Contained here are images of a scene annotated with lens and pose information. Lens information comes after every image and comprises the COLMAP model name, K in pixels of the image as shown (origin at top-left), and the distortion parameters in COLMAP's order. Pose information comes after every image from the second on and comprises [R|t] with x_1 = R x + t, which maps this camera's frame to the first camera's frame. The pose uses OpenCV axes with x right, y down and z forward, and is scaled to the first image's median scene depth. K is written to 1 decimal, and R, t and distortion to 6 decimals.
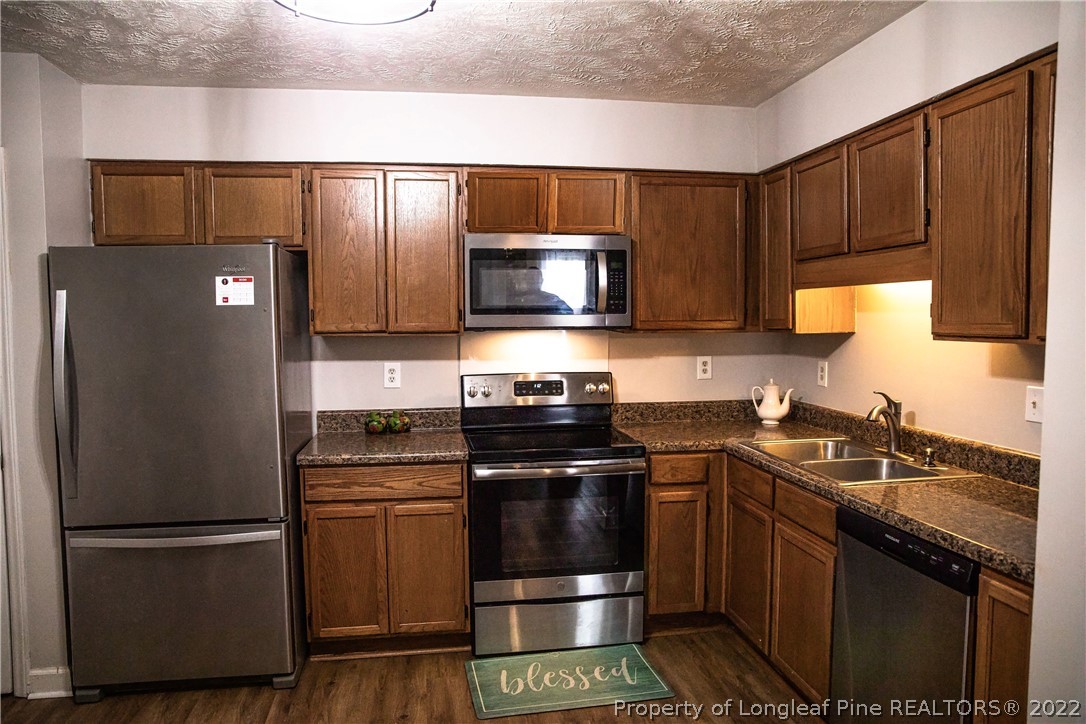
lens RADIAL K [[743.7, 0, 543.0], [0, 743.7, 362.0], [0, 0, 1]] dist [-0.106790, 0.087864]
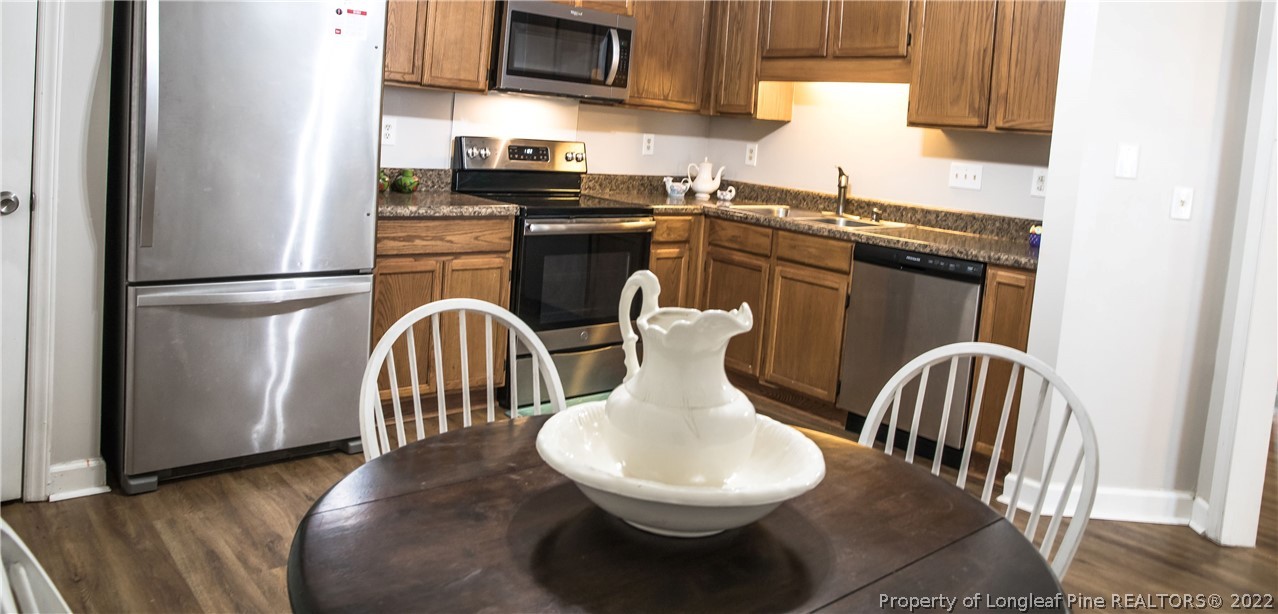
lens RADIAL K [[891.8, 0, 638.3], [0, 891.8, 188.2], [0, 0, 1]] dist [-0.063804, 0.001031]
pose [[0.845148, 0.034552, 0.533415, -0.627485], [-0.048986, 0.998716, 0.012922, 0.070424], [-0.532284, -0.037051, 0.845755, -0.137052]]
